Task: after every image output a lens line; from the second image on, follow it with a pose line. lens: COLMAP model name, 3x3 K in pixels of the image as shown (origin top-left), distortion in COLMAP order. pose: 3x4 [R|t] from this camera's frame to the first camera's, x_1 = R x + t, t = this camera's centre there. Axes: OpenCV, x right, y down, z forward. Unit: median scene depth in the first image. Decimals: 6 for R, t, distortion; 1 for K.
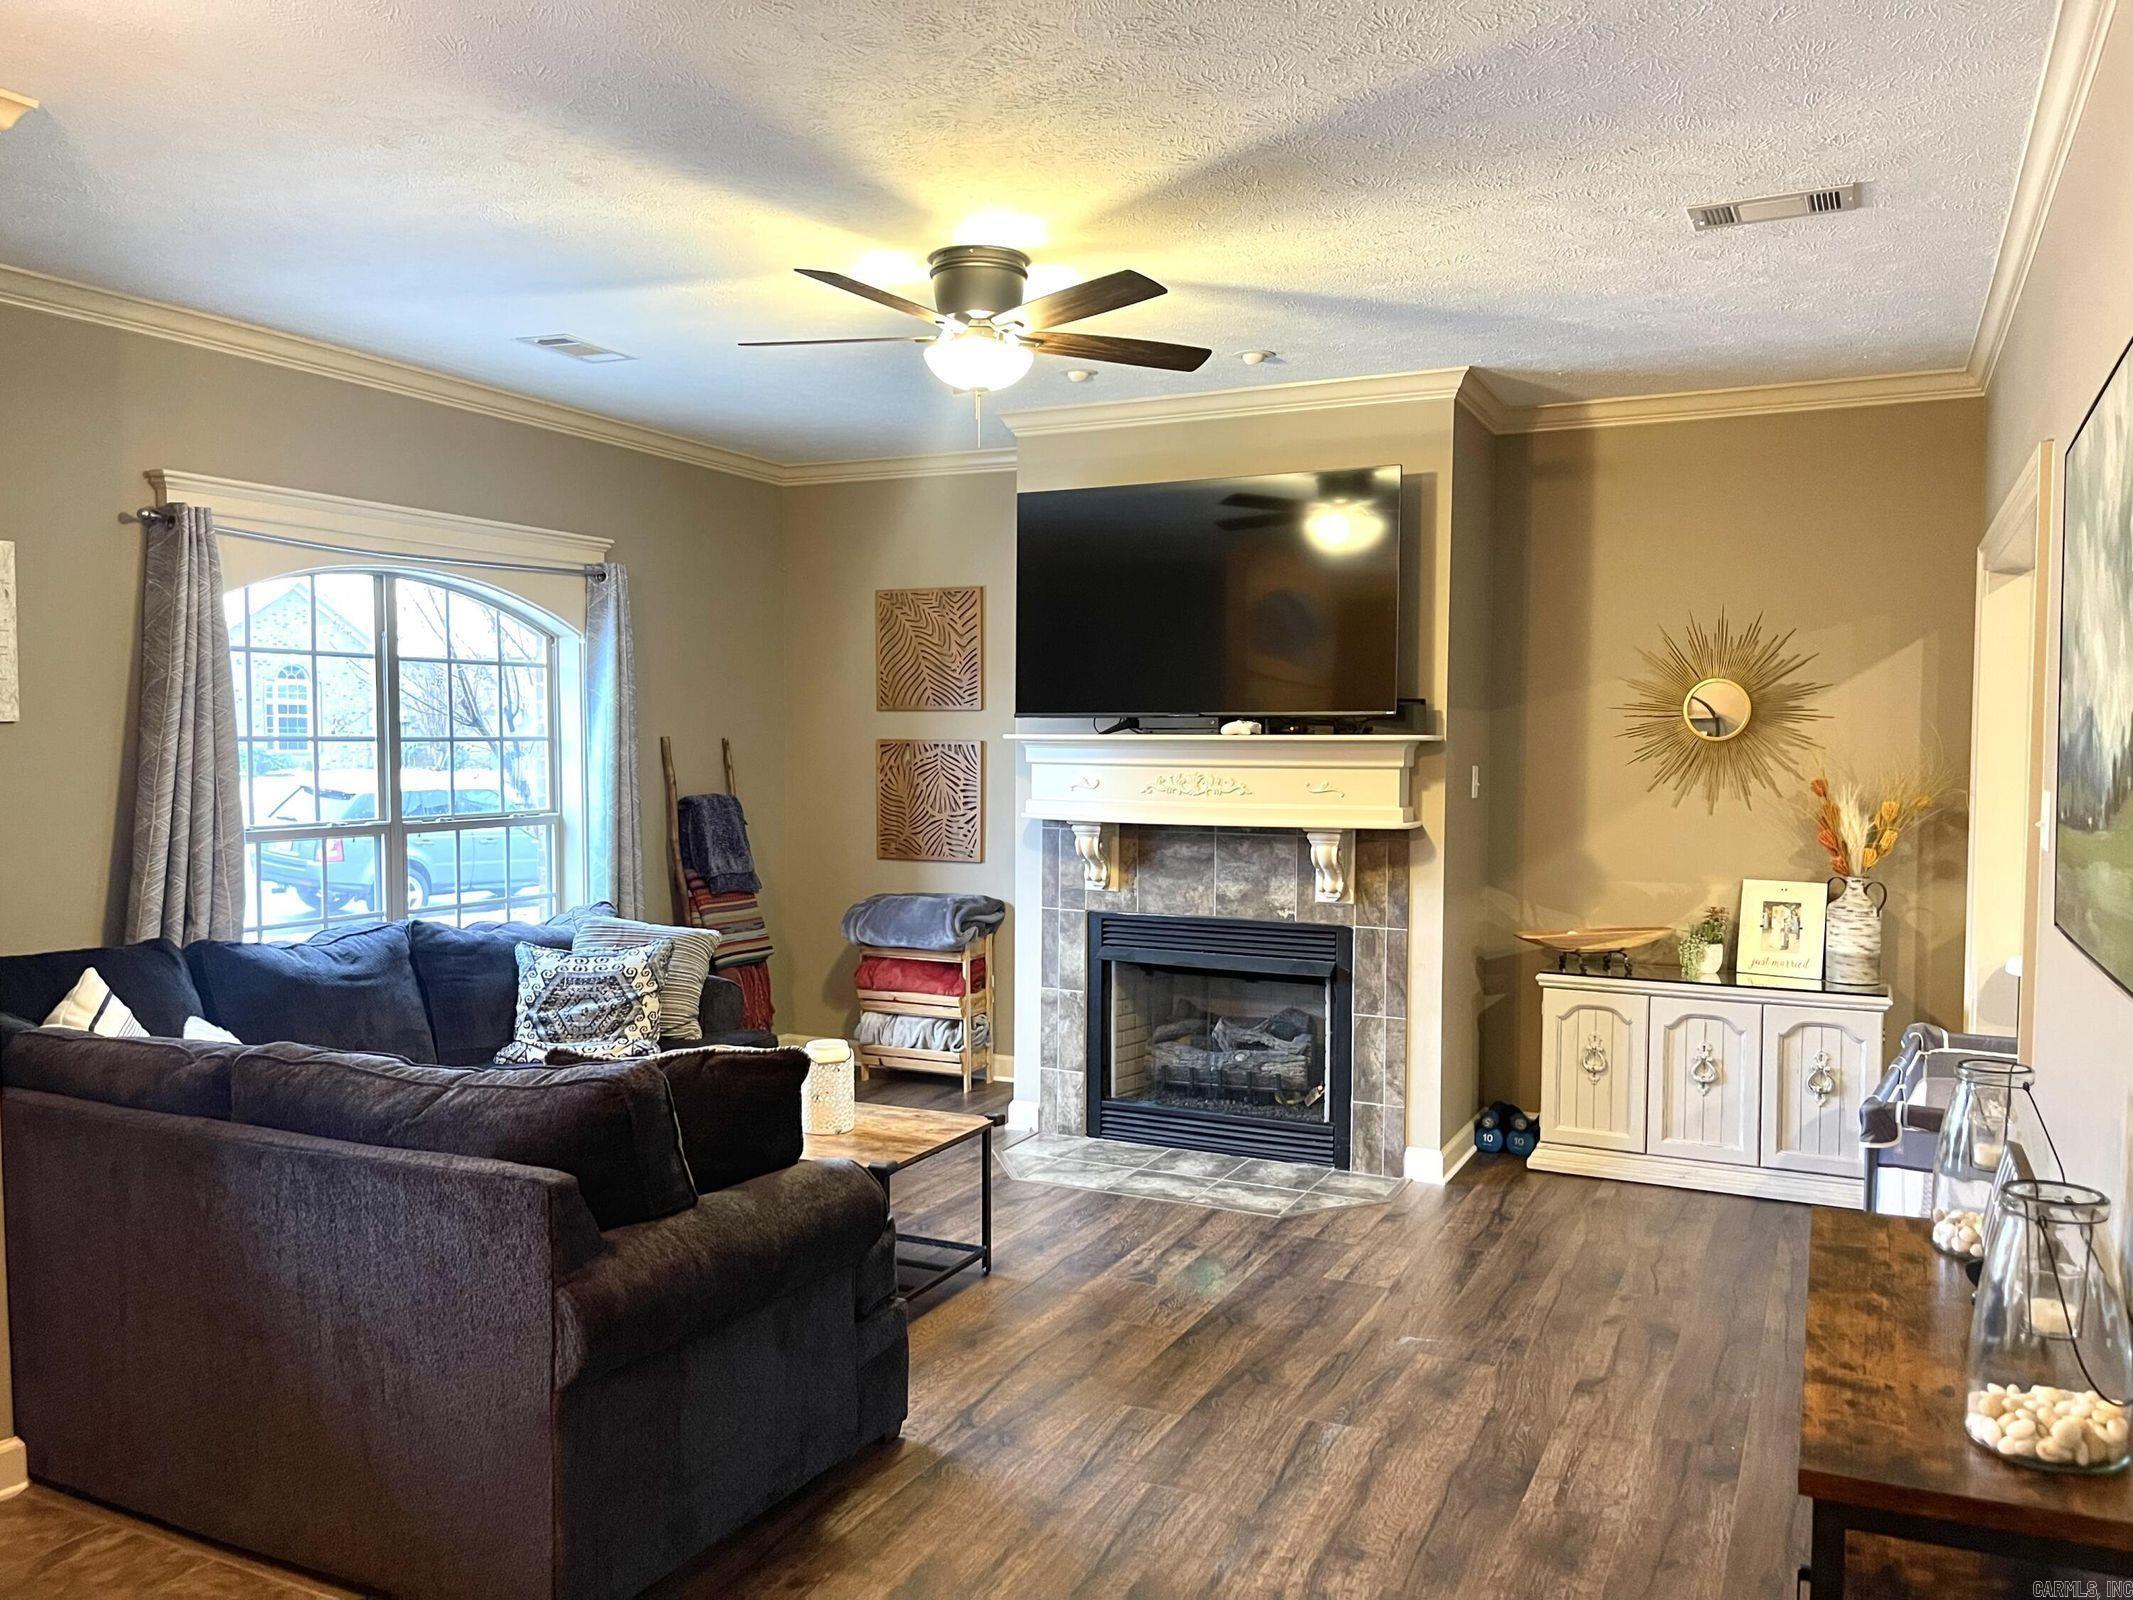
lens RADIAL K [[1615.3, 0, 1075.2], [0, 1615.3, 807.4], [0, 0, 1]] dist [0.061451, -0.078631]
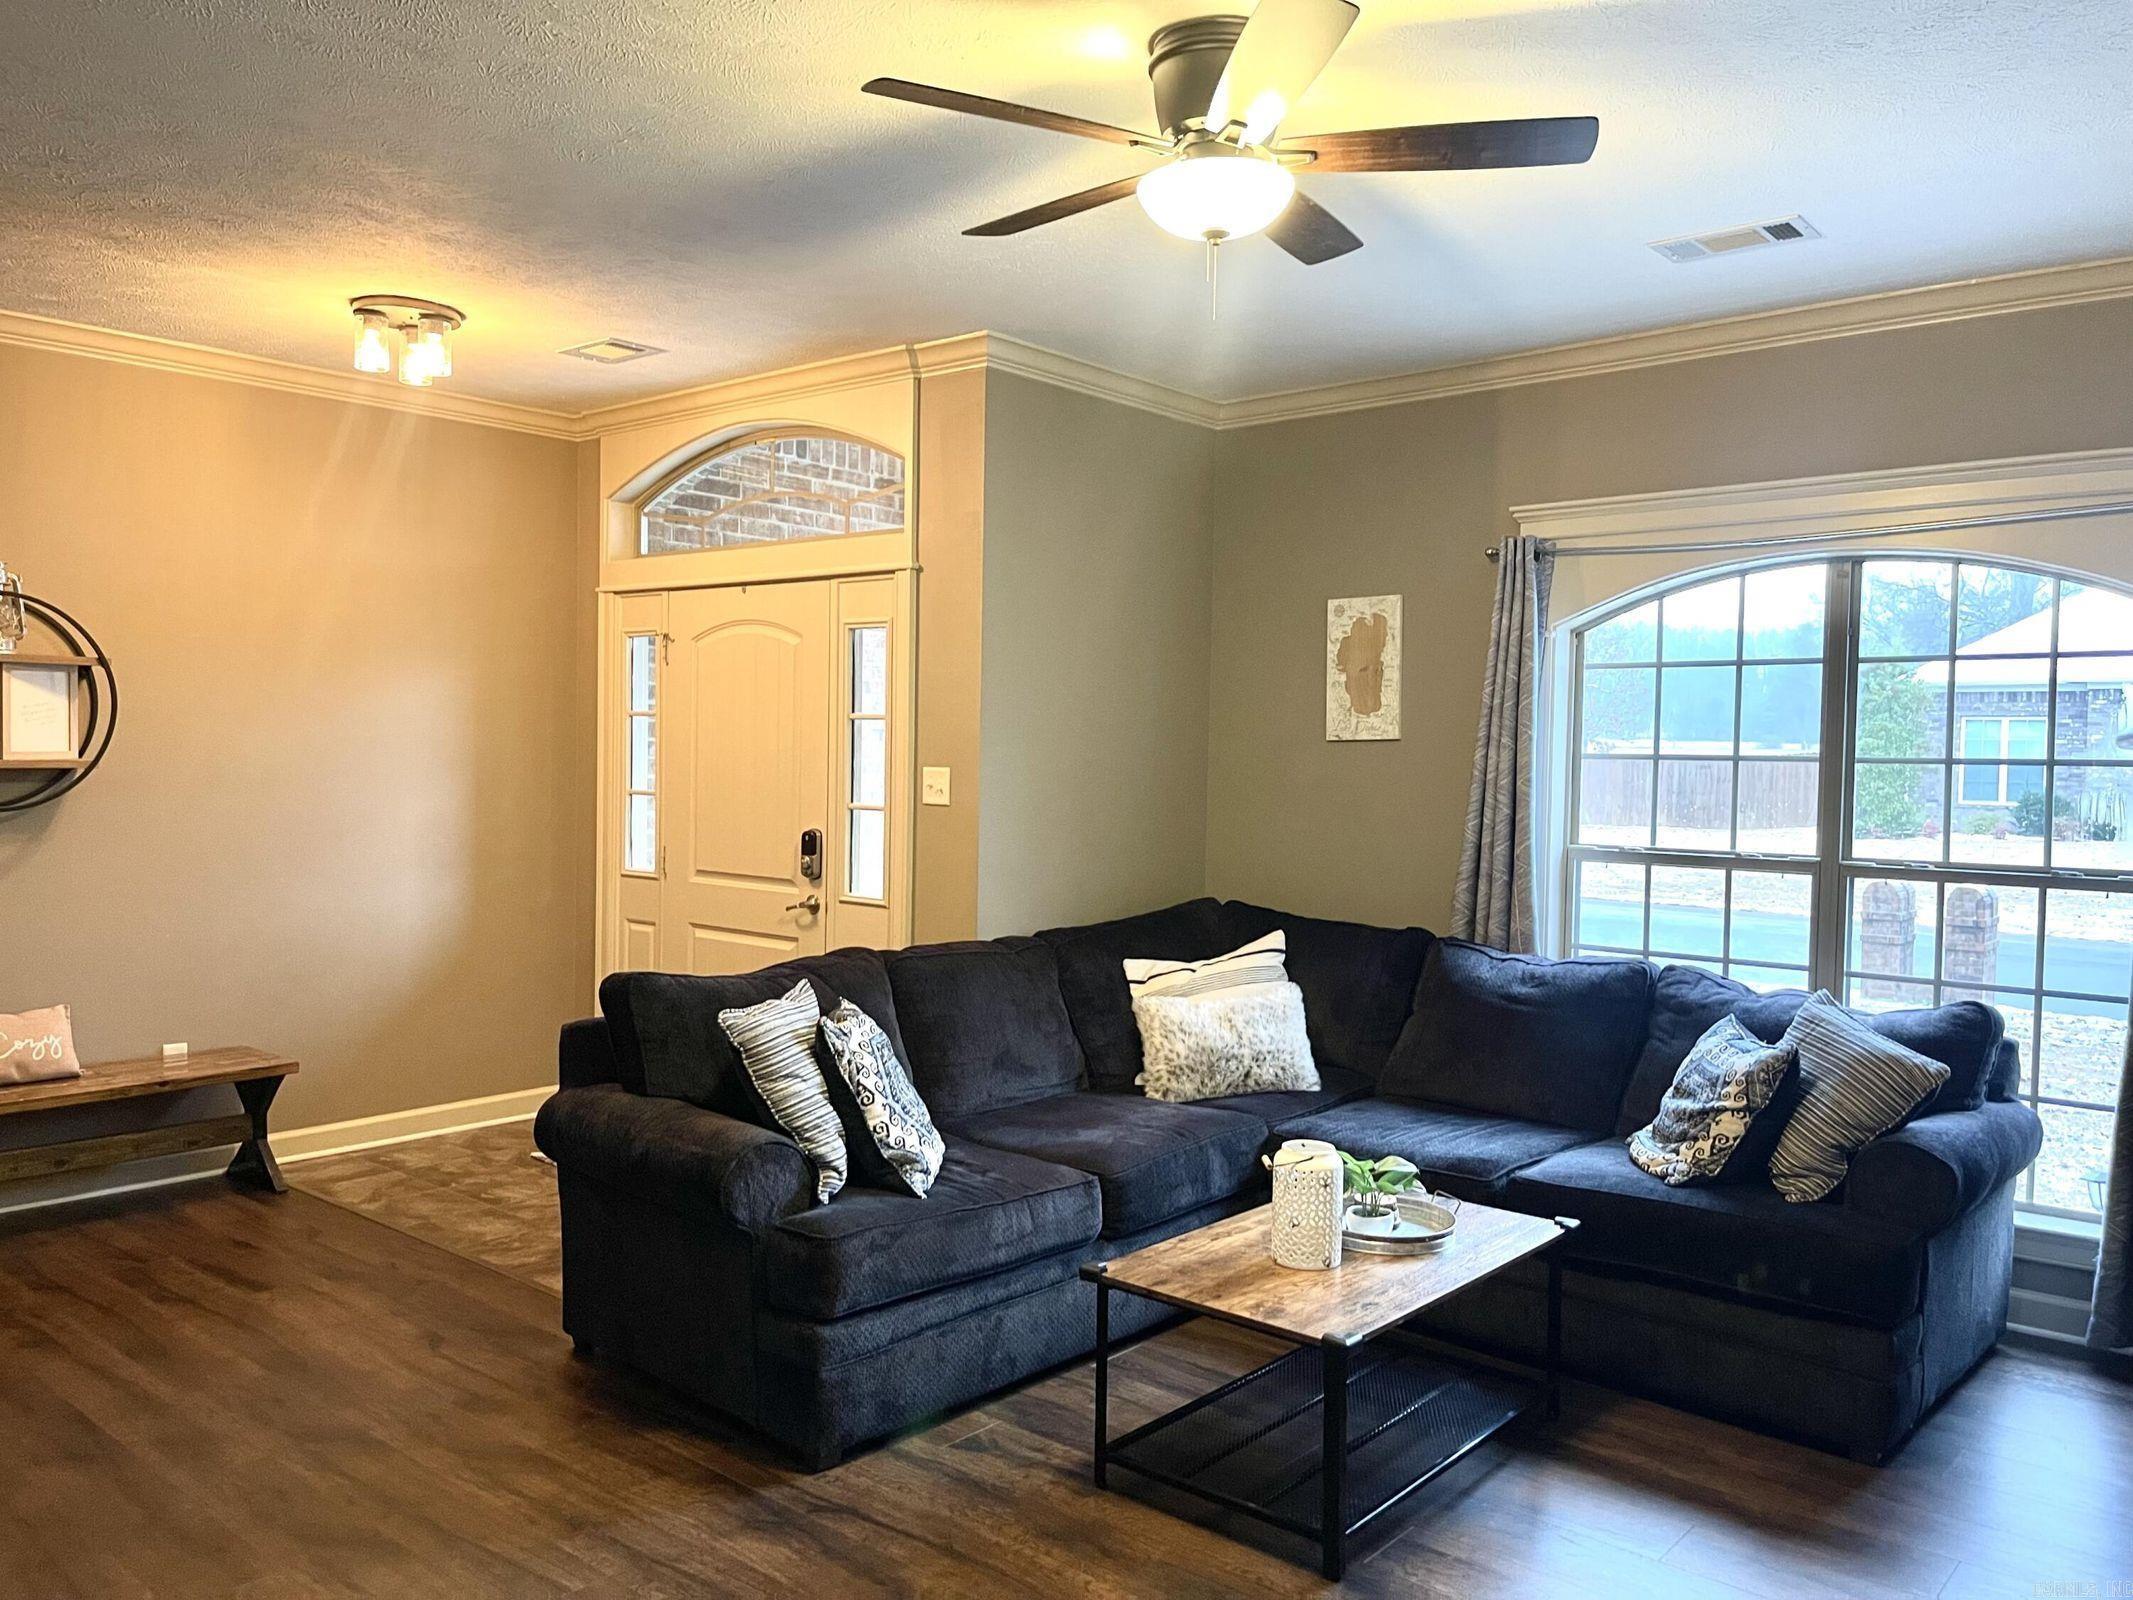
lens RADIAL K [[1615.3, 0, 1085.6], [0, 1615.3, 791.4], [0, 0, 1]] dist [0.061451, -0.078631]
pose [[-0.249074, 0.016213, -0.968349, 0.476016], [-0.057474, 0.997850, 0.031490, -0.030481], [0.966778, 0.063498, -0.247607, 0.844463]]
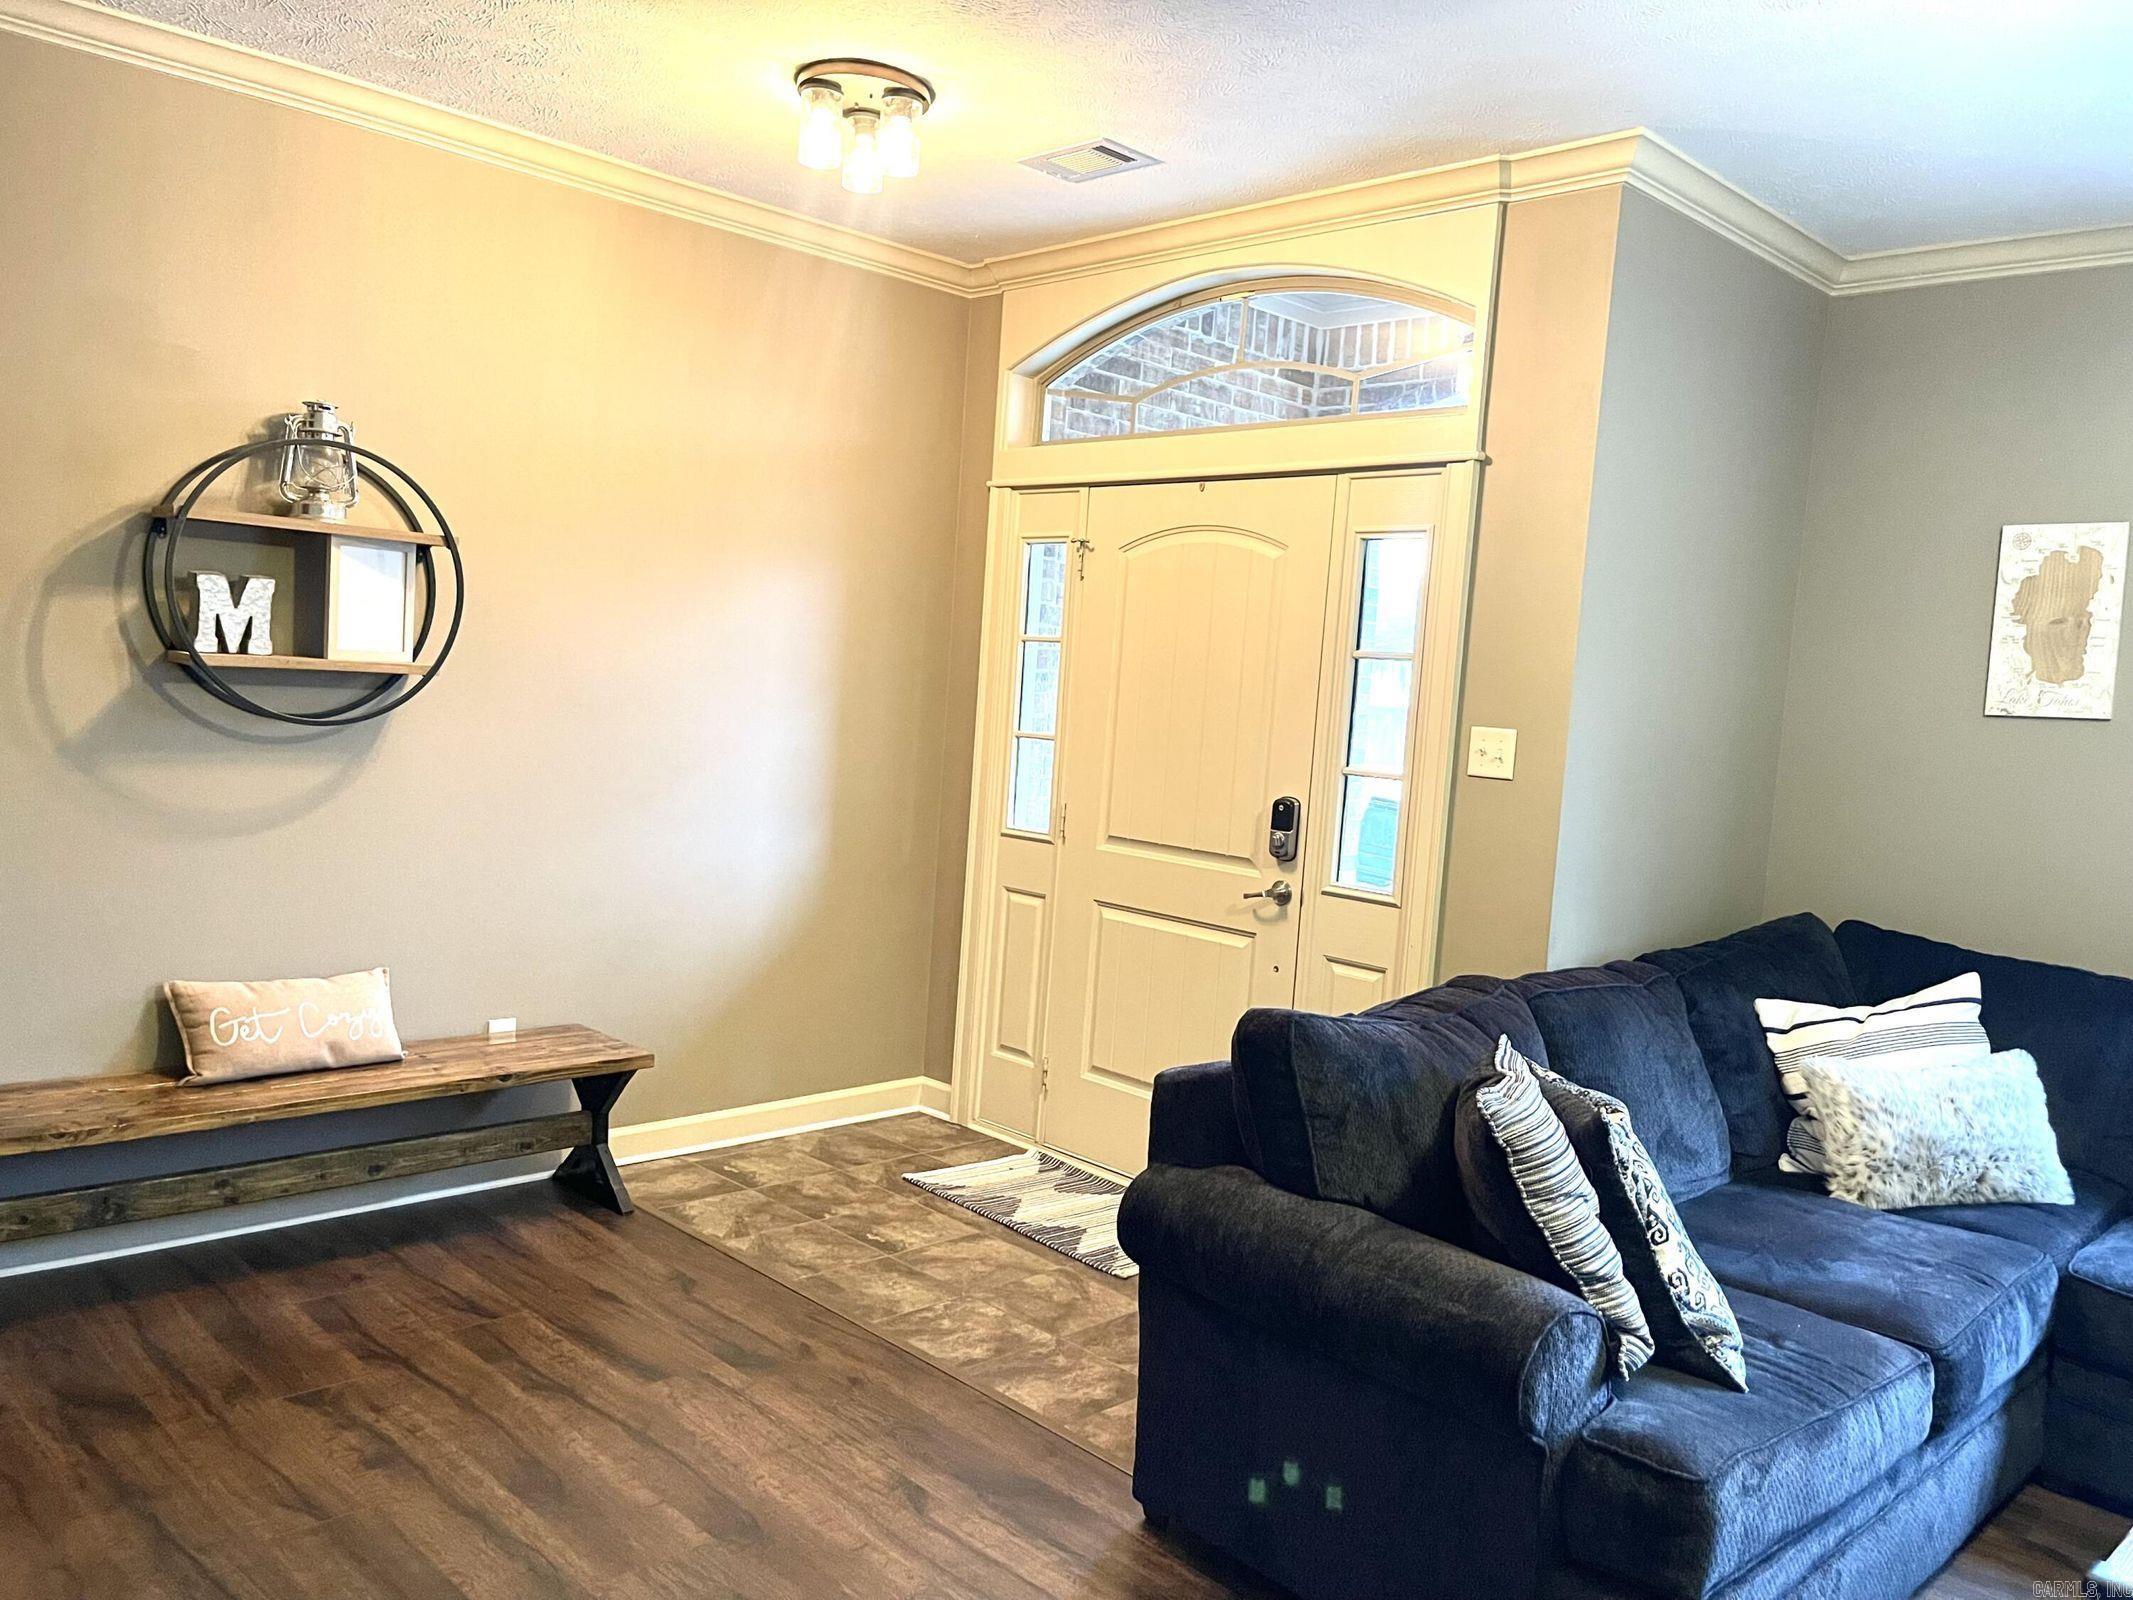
lens RADIAL K [[1615.3, 0, 1059.5], [0, 1615.3, 798.1], [0, 0, 1]] dist [0.061451, -0.078631]
pose [[-0.319716, 0.035946, -0.946831, 0.327011], [-0.105423, 0.991726, 0.073248, -0.011246], [0.941630, 0.123236, -0.313281, 0.581478]]
